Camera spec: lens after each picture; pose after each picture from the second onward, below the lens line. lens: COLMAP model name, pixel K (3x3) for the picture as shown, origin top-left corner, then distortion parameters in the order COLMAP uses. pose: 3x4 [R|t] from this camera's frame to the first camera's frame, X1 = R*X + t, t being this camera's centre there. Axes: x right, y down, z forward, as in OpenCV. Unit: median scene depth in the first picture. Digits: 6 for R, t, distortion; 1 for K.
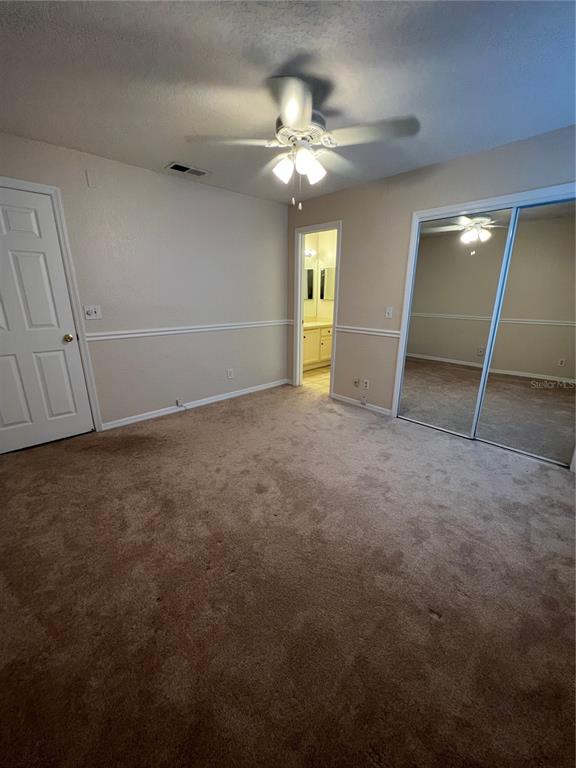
lens RADIAL K [[309.0, 0, 285.5], [0, 309.0, 383.1], [0, 0, 1]] dist [-0.000120, 0.000113]
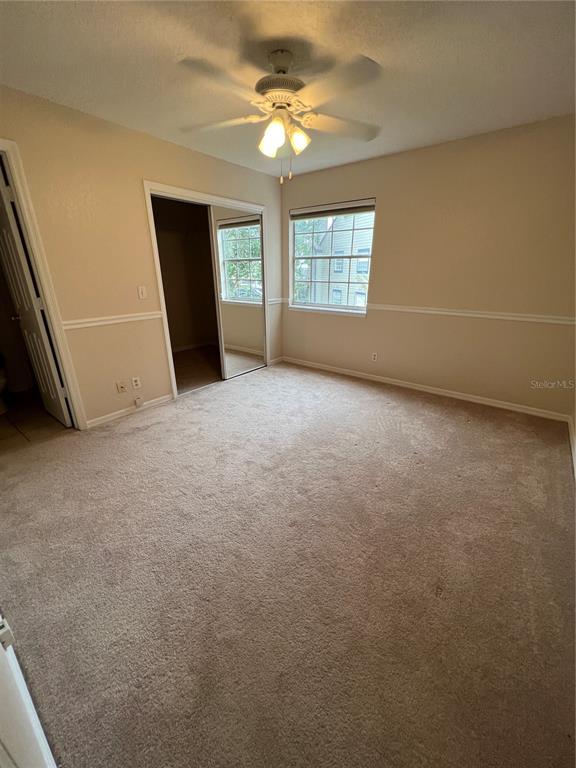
lens RADIAL K [[309.0, 0, 293.7], [0, 309.0, 382.9], [0, 0, 1]] dist [-0.000120, 0.000113]
pose [[-0.171832, -0.342621, 0.923626, -0.686709], [0.276104, 0.883244, 0.379008, -0.230125], [-0.945643, 0.320143, -0.057170, 0.776914]]
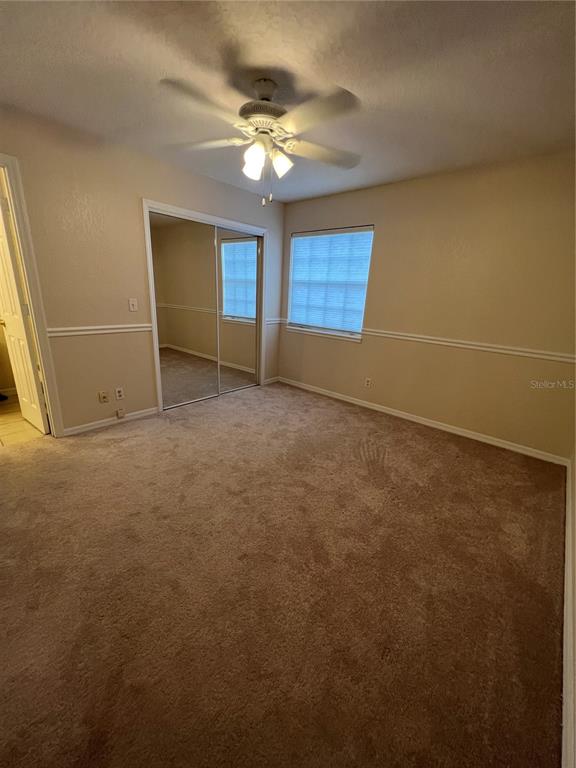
lens RADIAL K [[309.0, 0, 292.2], [0, 309.0, 383.2], [0, 0, 1]] dist [-0.000120, 0.000113]
pose [[-0.114263, -0.291209, 0.949811, -0.675075], [0.230569, 0.922194, 0.310479, -0.204156], [-0.966324, 0.254473, -0.038229, 0.695137]]
